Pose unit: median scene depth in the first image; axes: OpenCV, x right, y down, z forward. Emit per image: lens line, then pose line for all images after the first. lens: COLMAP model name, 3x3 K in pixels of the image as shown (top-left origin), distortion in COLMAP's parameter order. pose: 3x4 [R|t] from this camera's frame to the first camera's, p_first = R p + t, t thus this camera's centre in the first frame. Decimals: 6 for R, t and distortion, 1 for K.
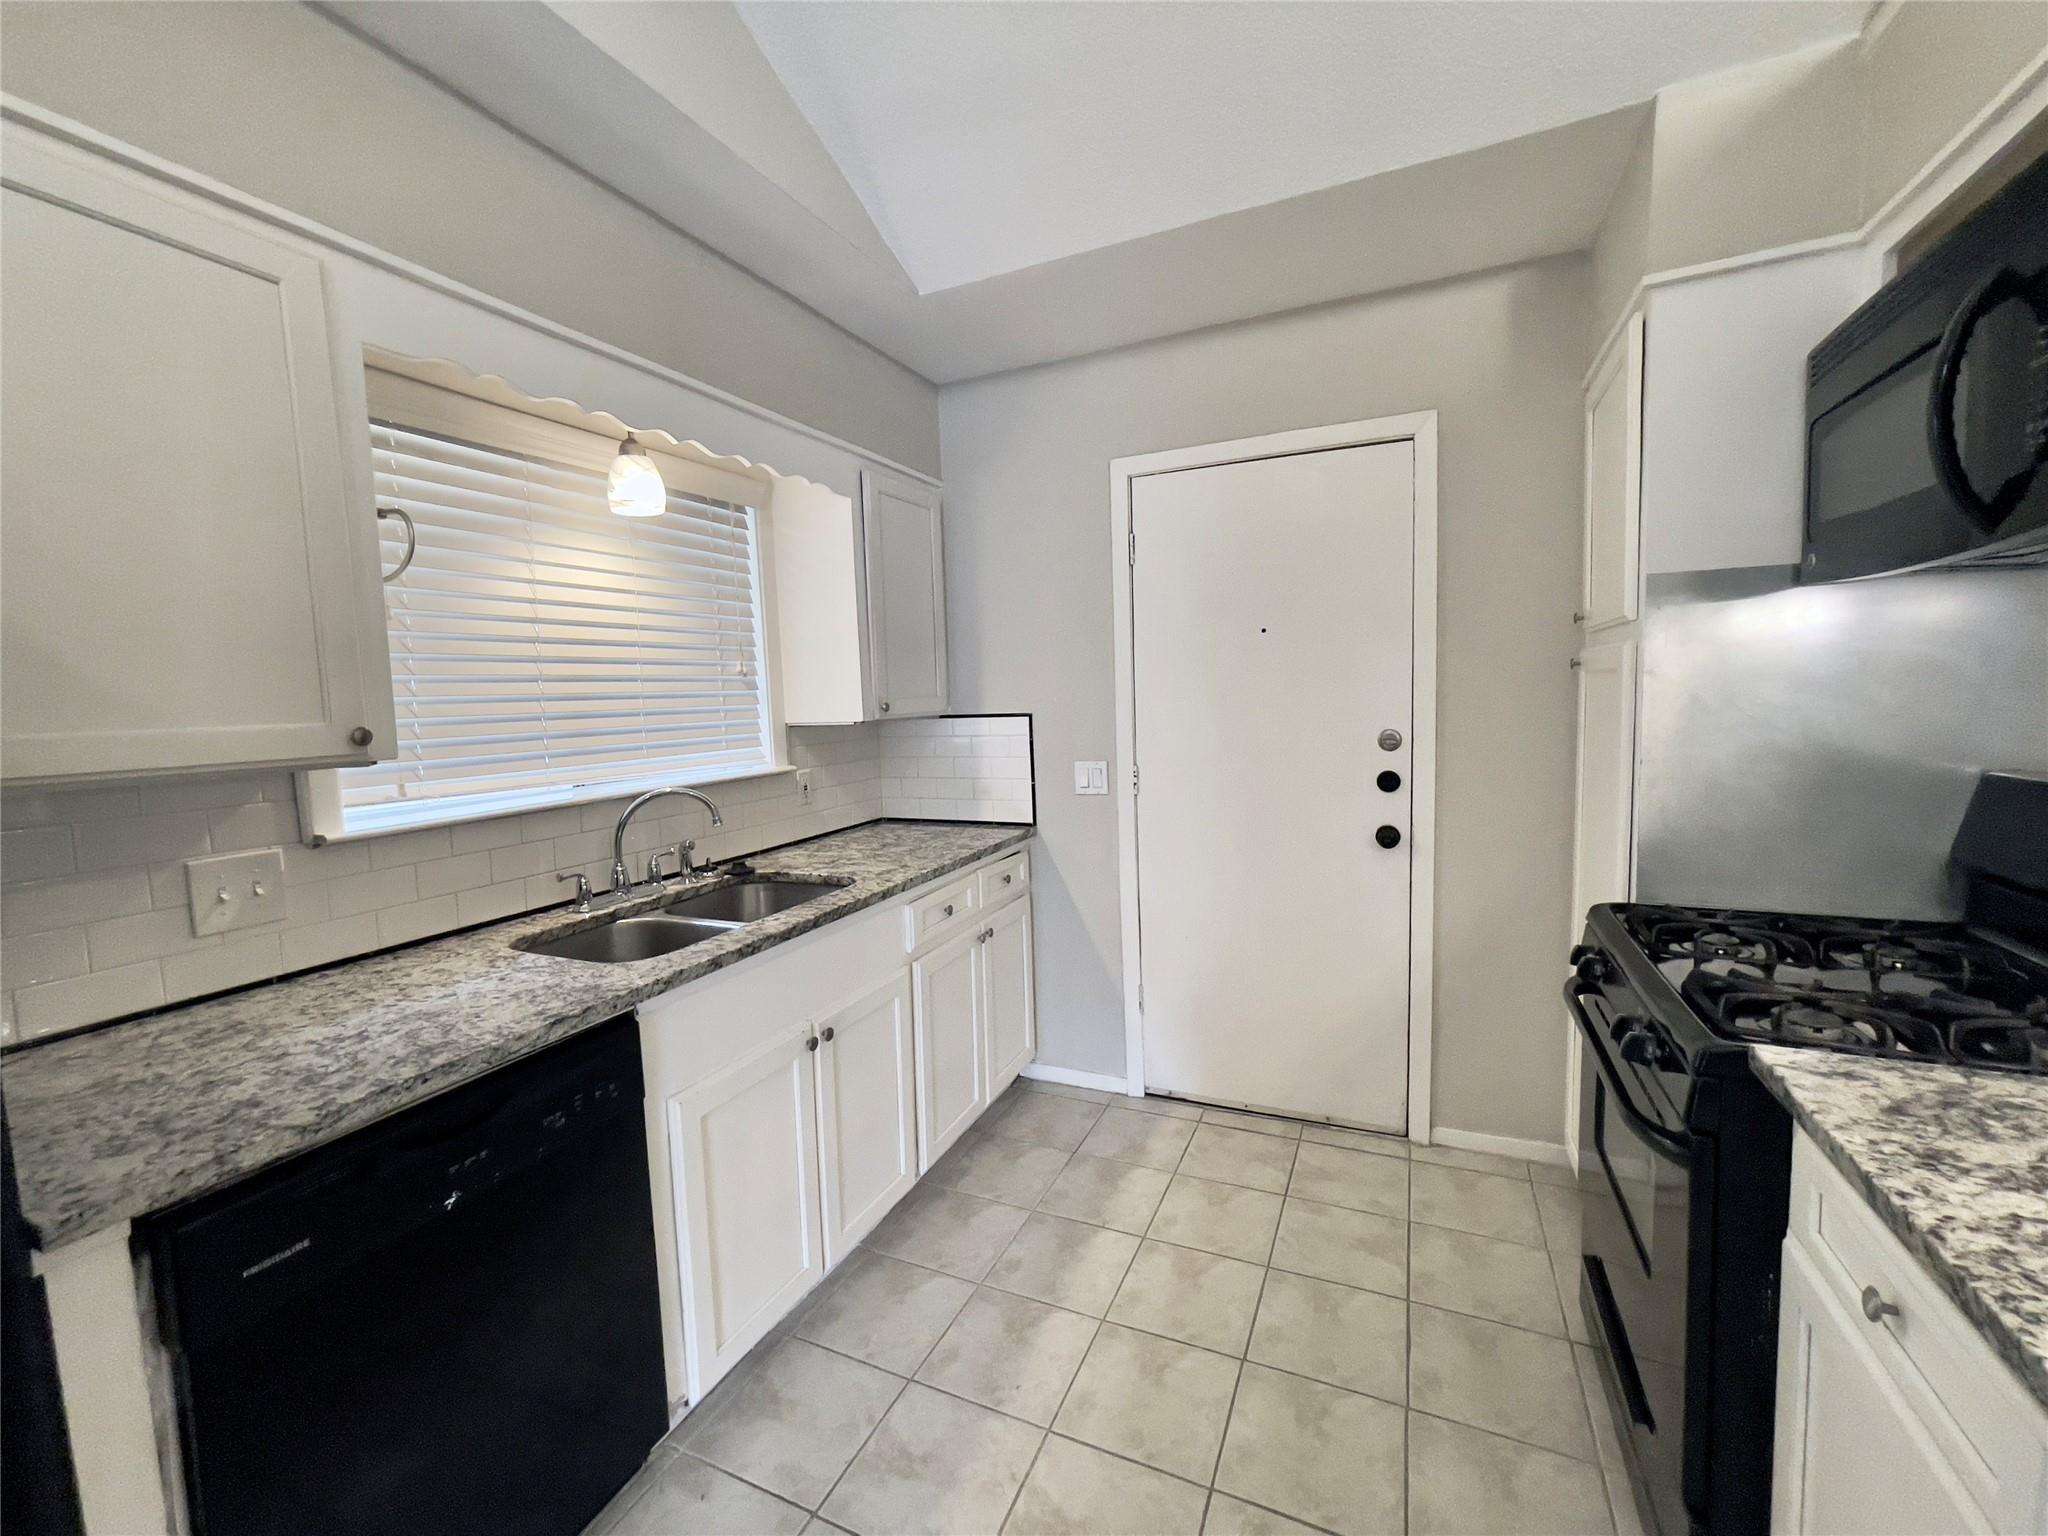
lens RADIAL K [[838.3, 0, 1018.1], [0, 838.3, 762.7], [0, 0, 1]] dist [-0.007228, 0.003365]
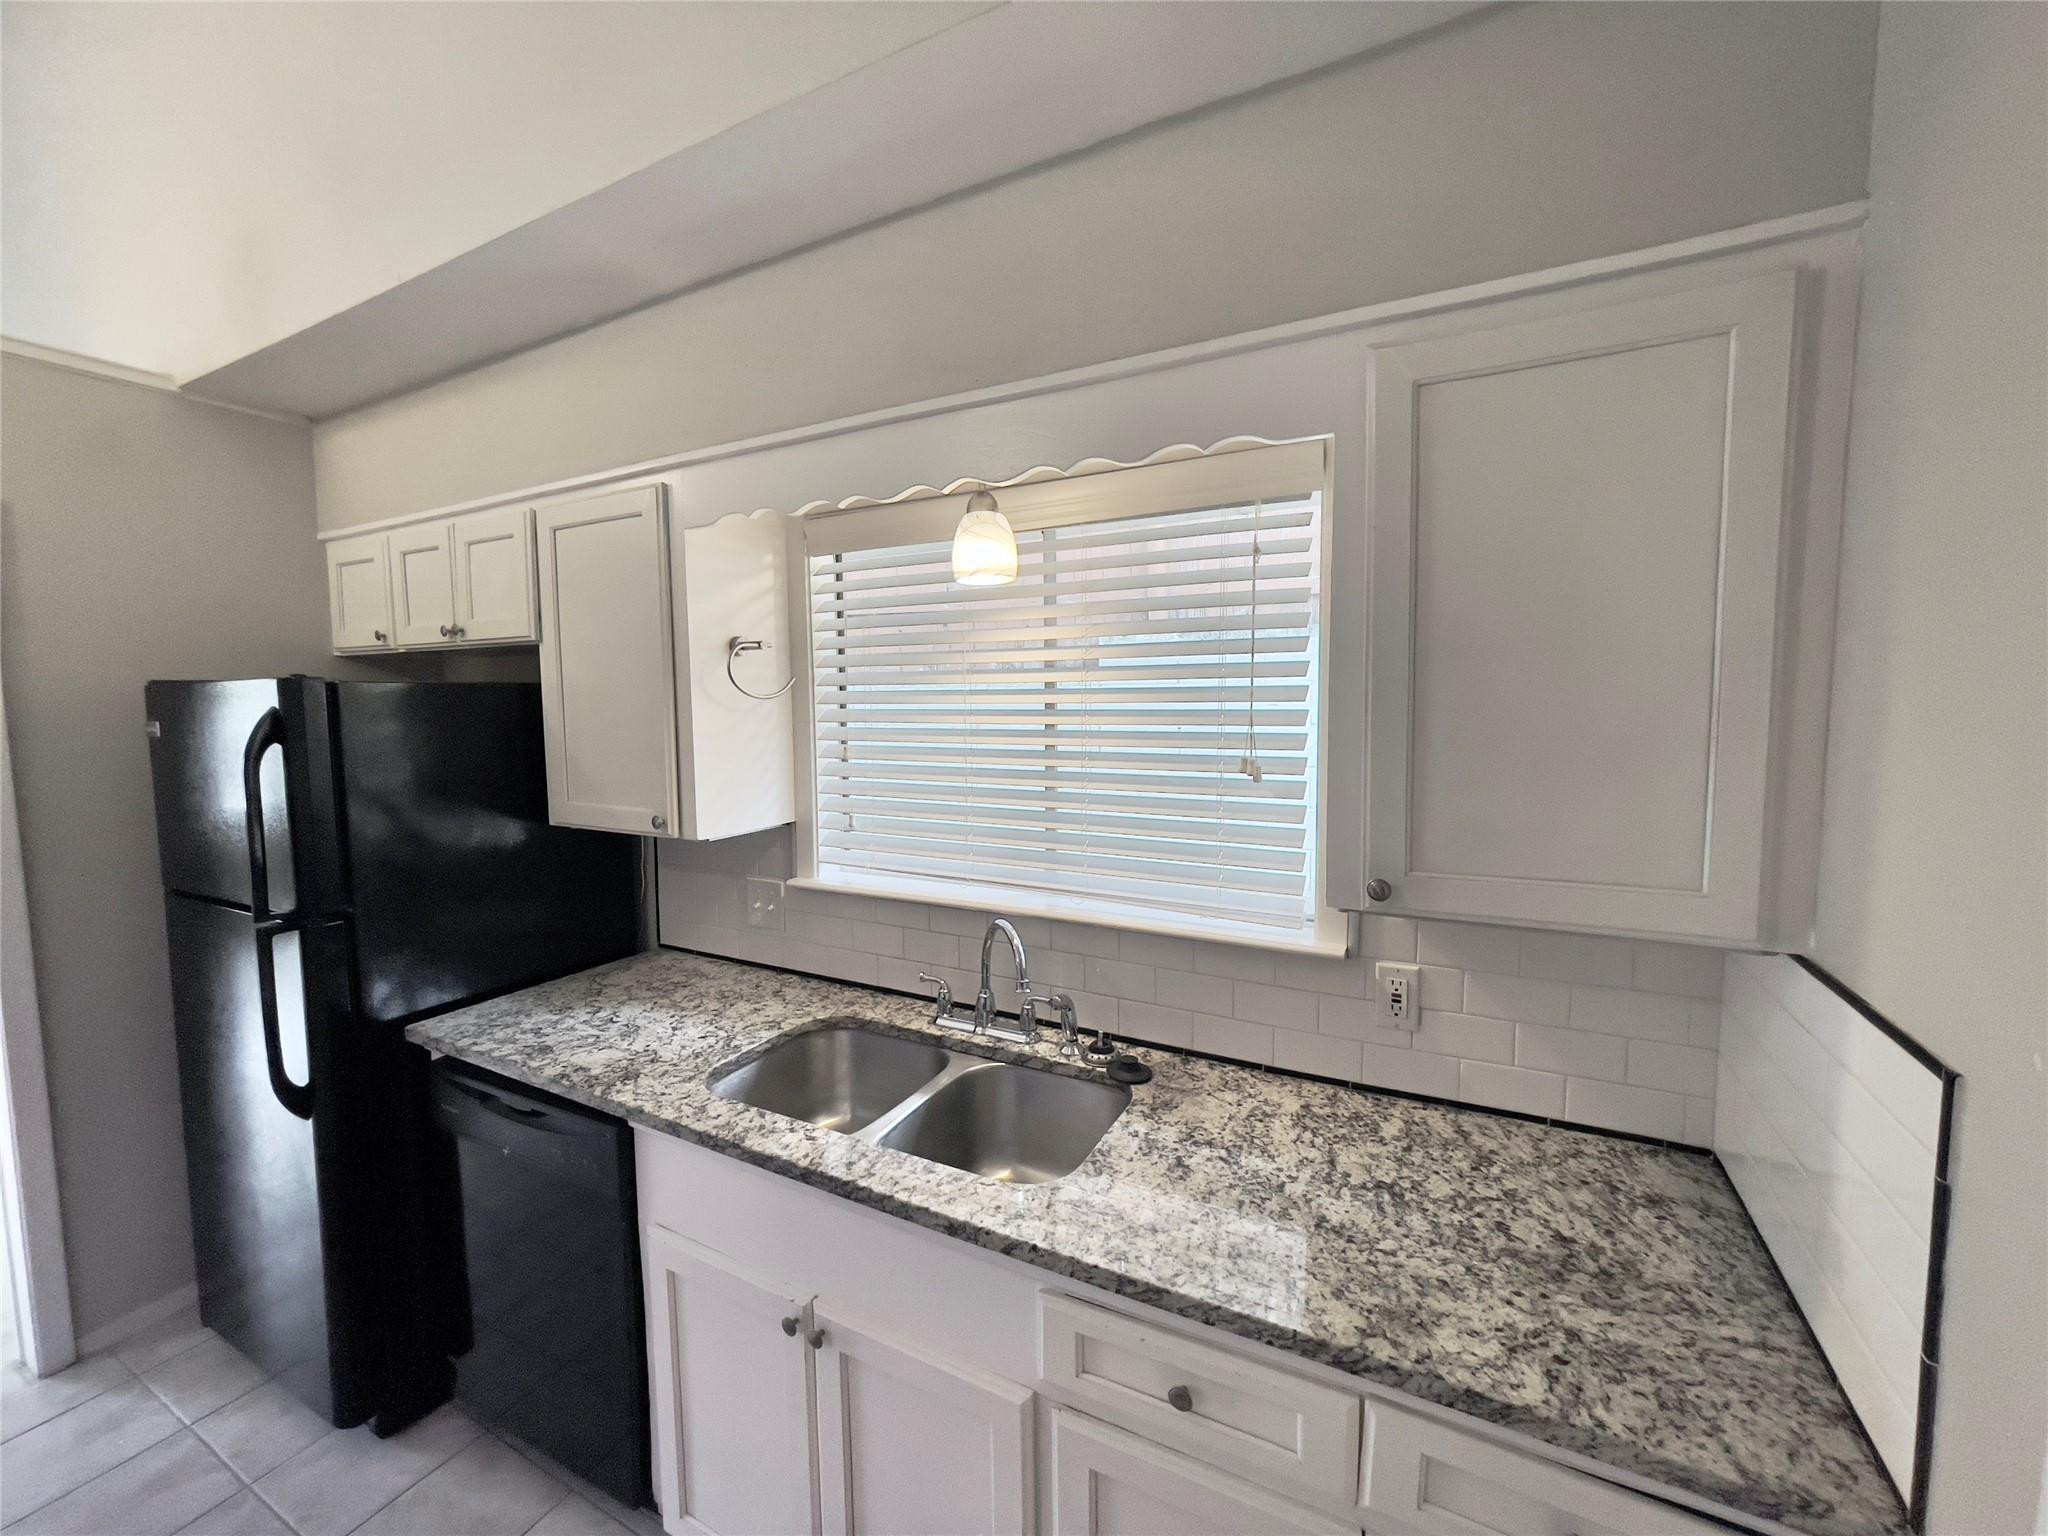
lens RADIAL K [[838.3, 0, 1019.9], [0, 838.3, 767.4], [0, 0, 1]] dist [-0.007228, 0.003365]
pose [[-0.058556, 0.118759, -0.991195, 0.344370], [-0.075262, 0.989548, 0.123008, -0.210678], [0.995443, 0.081803, -0.049006, 1.035059]]
